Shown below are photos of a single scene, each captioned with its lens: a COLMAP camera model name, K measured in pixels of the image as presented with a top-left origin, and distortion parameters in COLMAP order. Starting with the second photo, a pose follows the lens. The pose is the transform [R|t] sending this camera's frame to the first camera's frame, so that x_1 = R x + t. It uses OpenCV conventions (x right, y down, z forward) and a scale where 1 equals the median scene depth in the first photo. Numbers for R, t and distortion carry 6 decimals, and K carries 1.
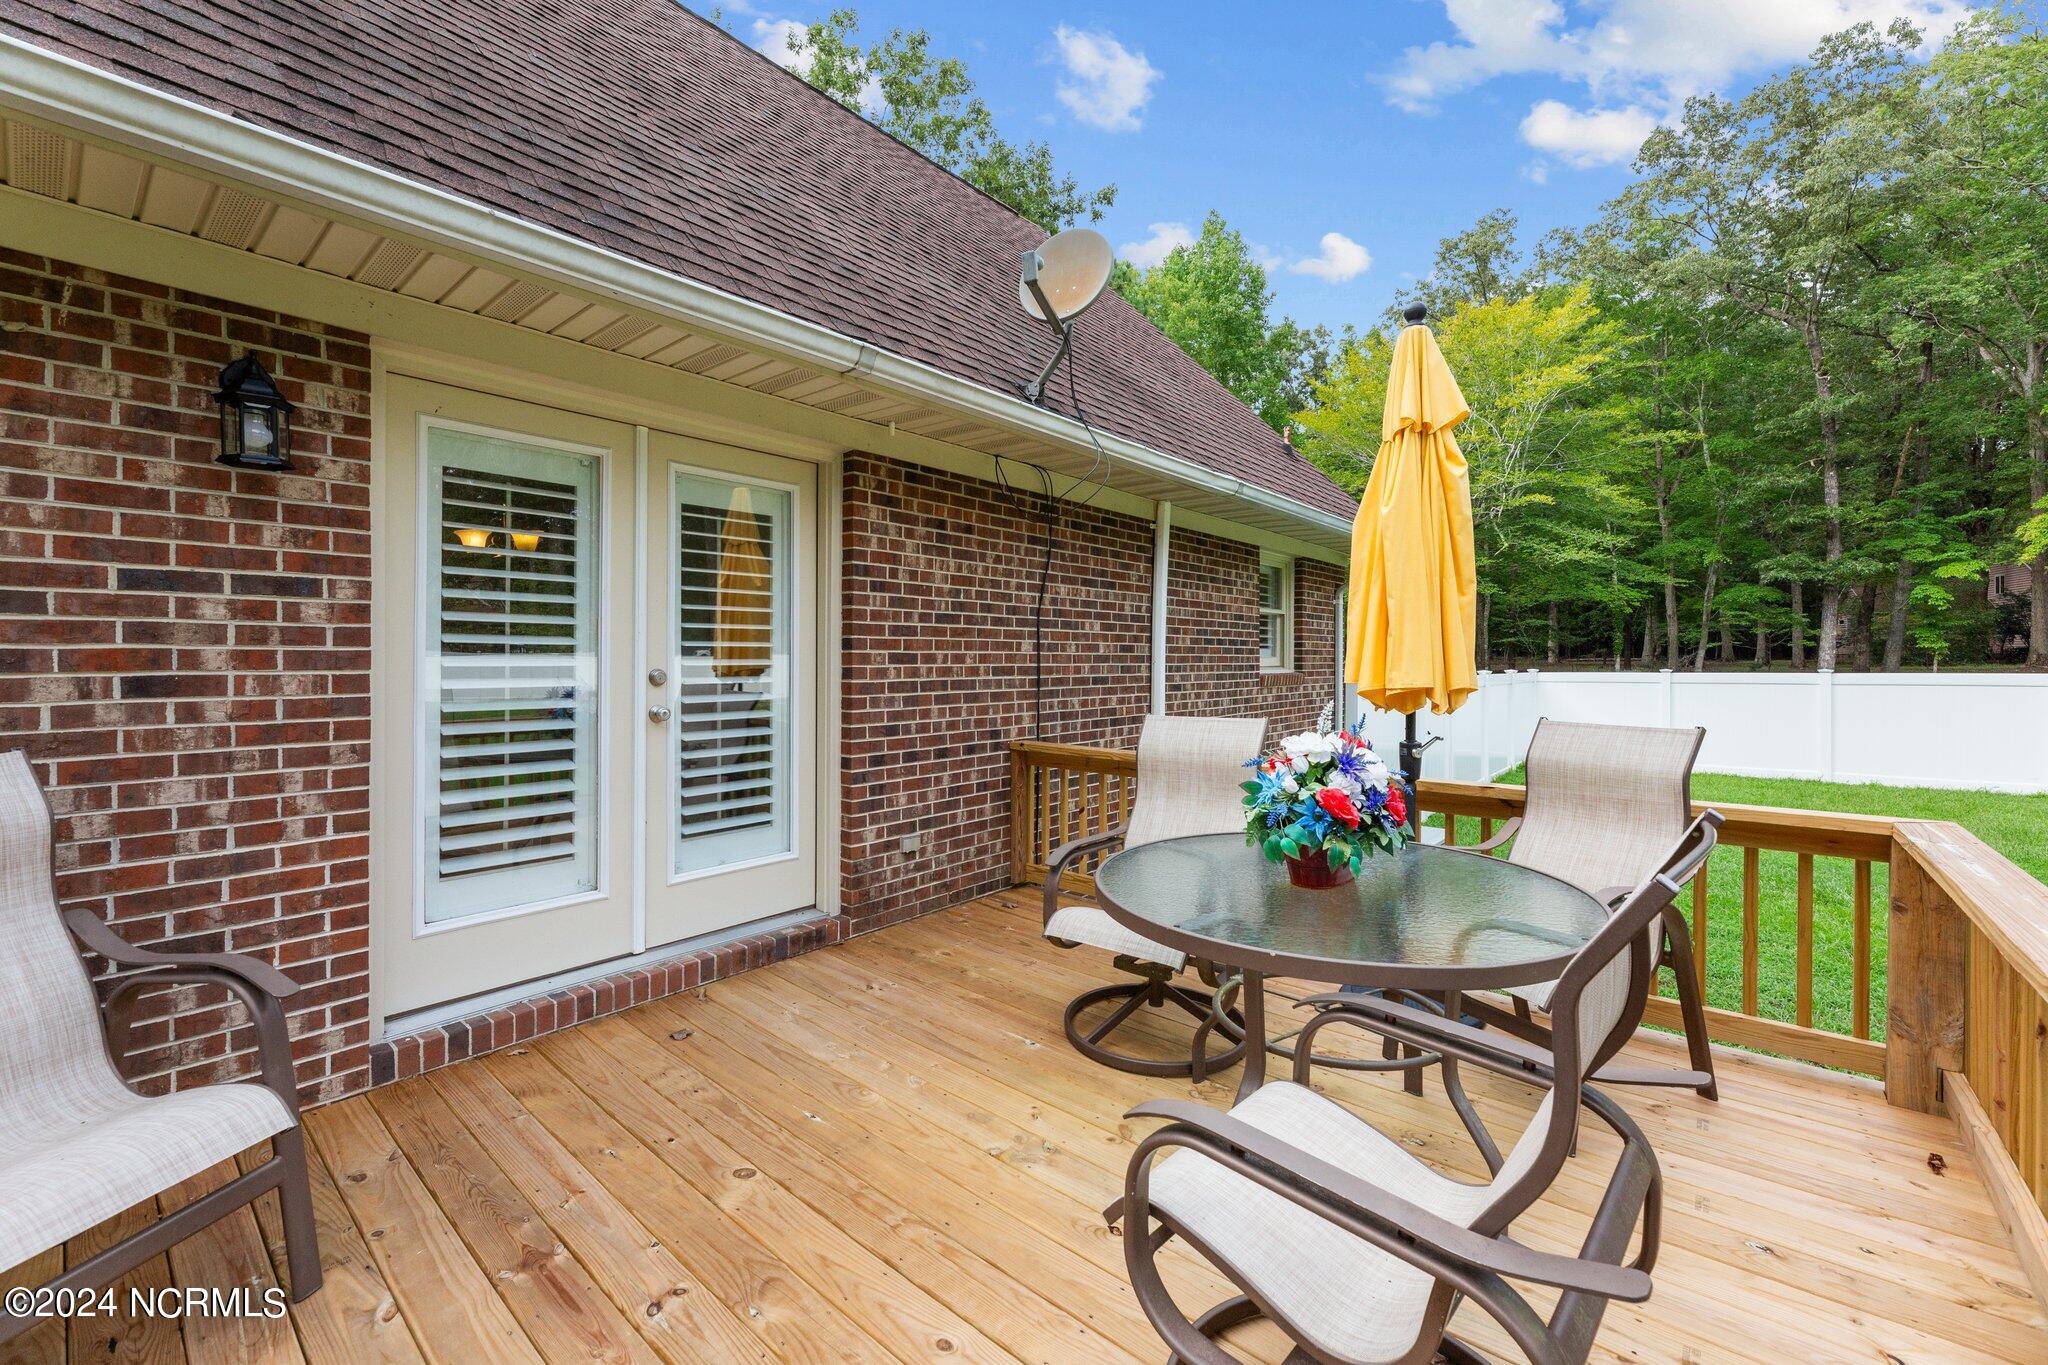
lens RADIAL K [[828.1, 0, 1022.5], [0, 828.1, 669.0], [0, 0, 1]] dist [-0.001176, -0.000236]
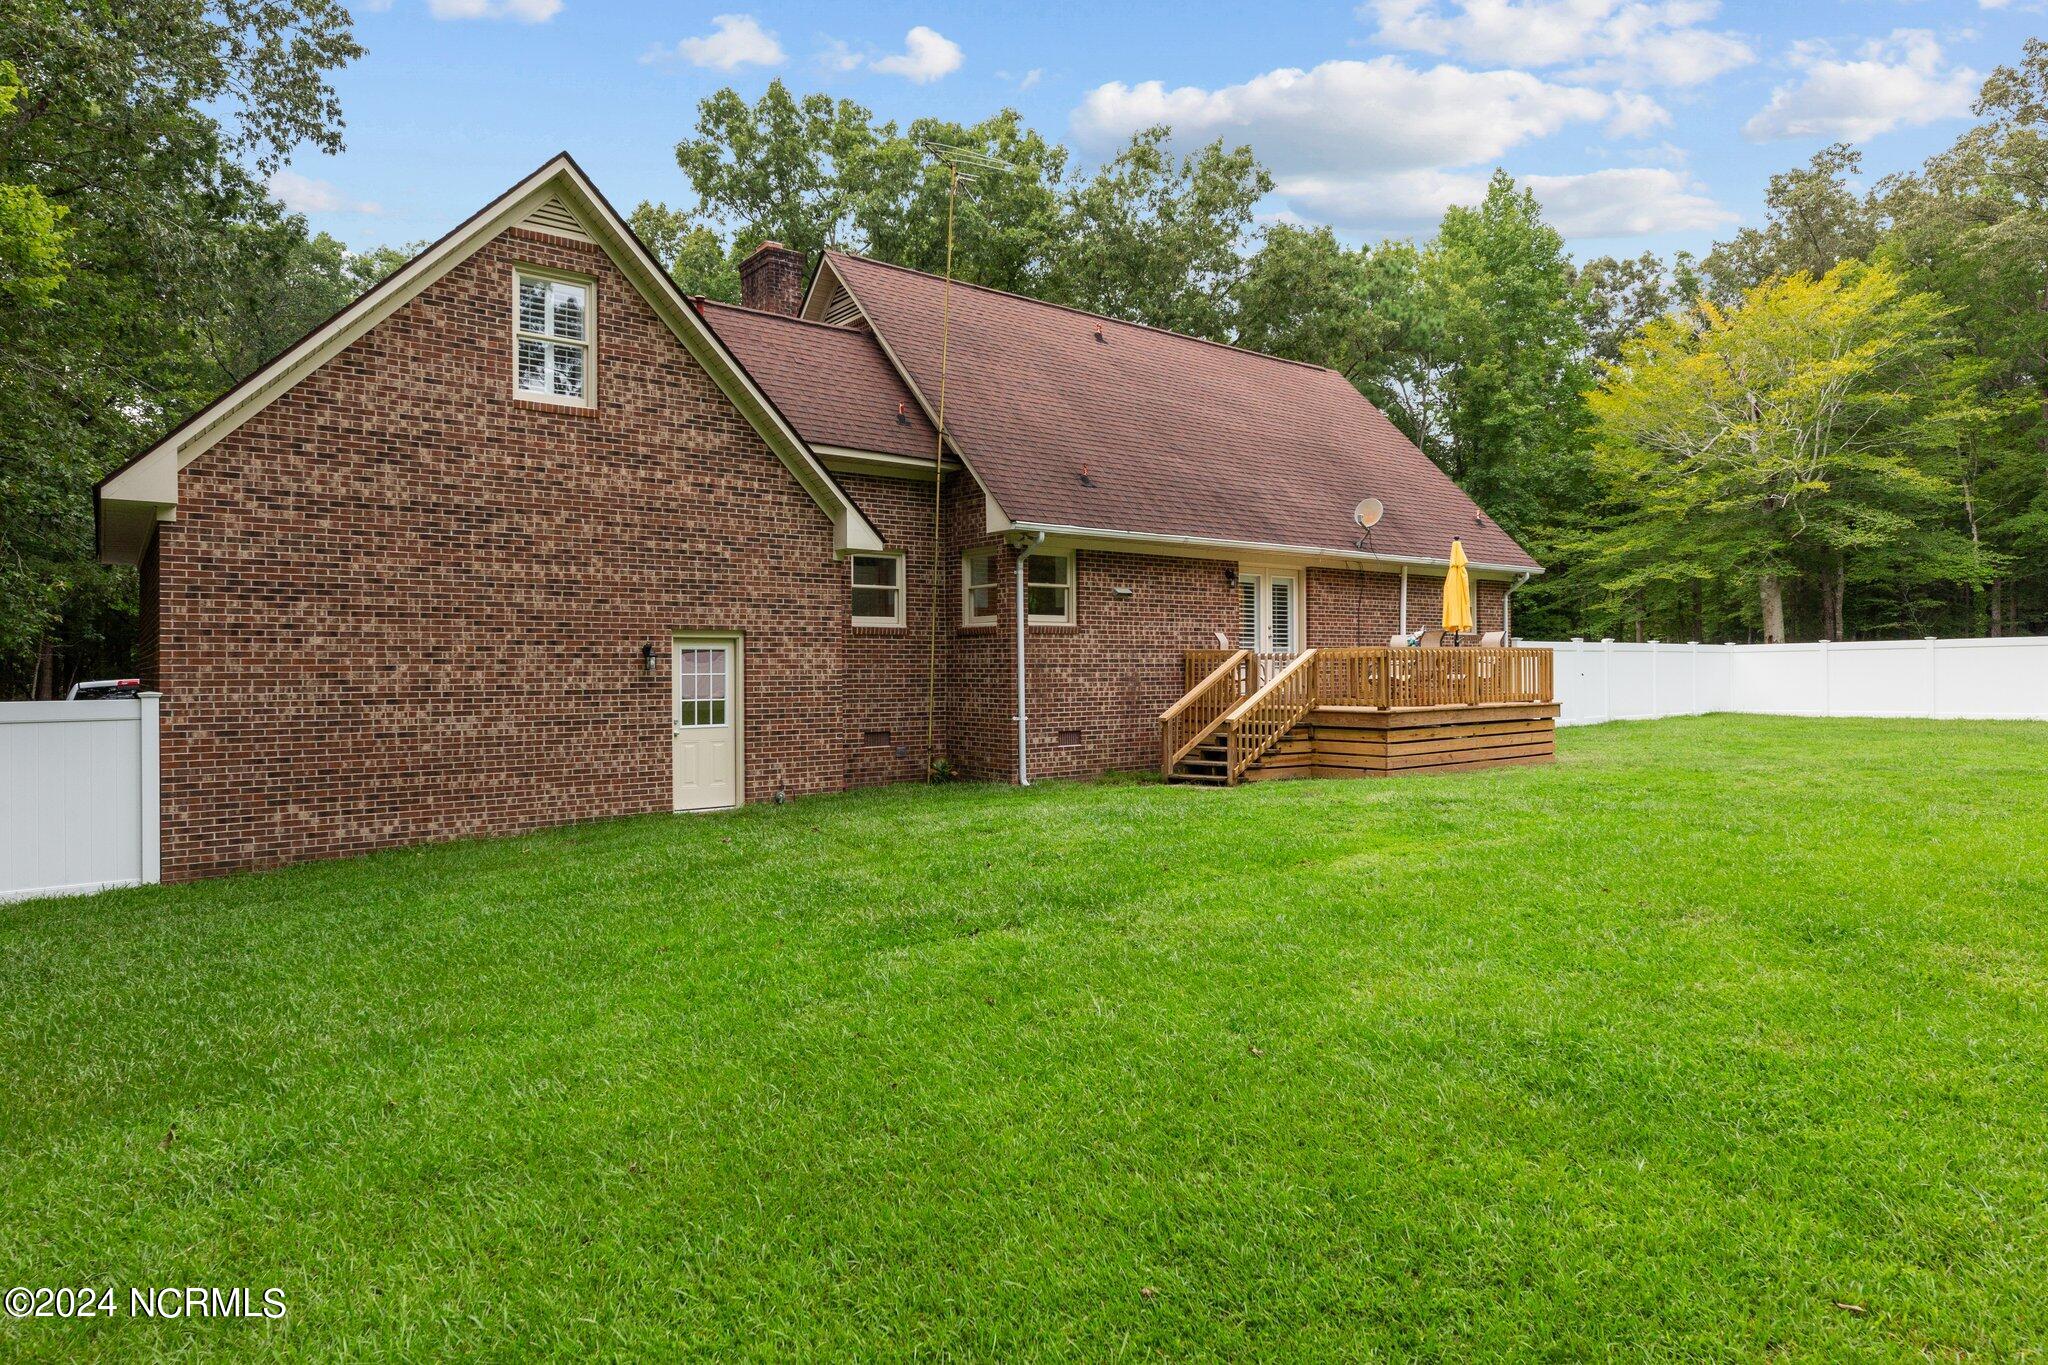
lens RADIAL K [[1166.3, 0, 1021.3], [0, 1166.3, 671.6], [0, 0, 1]] dist [-0.003566, -0.000728]
pose [[0.979545, -0.007509, -0.201084, -0.047404], [0.005669, 0.999937, -0.009726, 0.027672], [0.201144, 0.008388, 0.979526, -0.488544]]
